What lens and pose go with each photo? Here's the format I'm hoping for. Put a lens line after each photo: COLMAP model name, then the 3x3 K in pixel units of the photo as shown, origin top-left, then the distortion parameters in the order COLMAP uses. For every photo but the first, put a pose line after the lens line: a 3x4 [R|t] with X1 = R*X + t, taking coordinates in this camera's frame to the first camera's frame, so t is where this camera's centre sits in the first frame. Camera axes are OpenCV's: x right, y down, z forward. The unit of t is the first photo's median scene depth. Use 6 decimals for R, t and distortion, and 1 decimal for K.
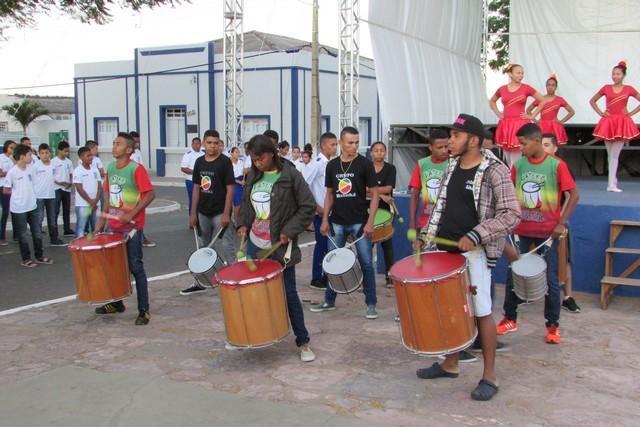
lens RADIAL K [[697.8, 0, 320.0], [0, 697.8, 213.5], [0, 0, 1]] dist [-0.058314, 0.006714]
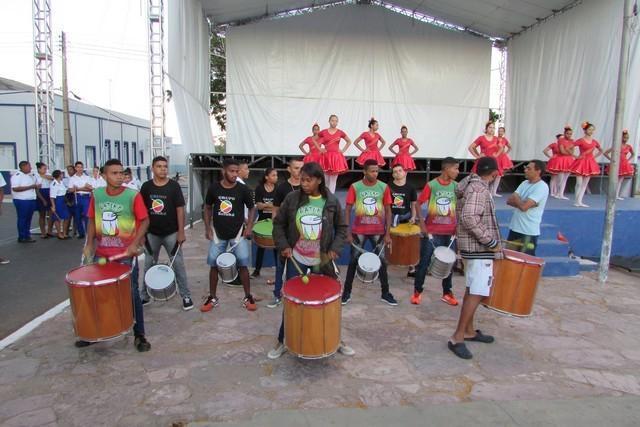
lens RADIAL K [[445.5, 0, 320.0], [0, 445.5, 213.5], [0, 0, 1]] dist [-0.019268, -0.002174]
pose [[0.836525, -0.050795, 0.545569, -0.383752], [0.046894, 0.998677, 0.021080, -0.039770], [-0.545919, 0.007950, 0.837800, 0.318185]]
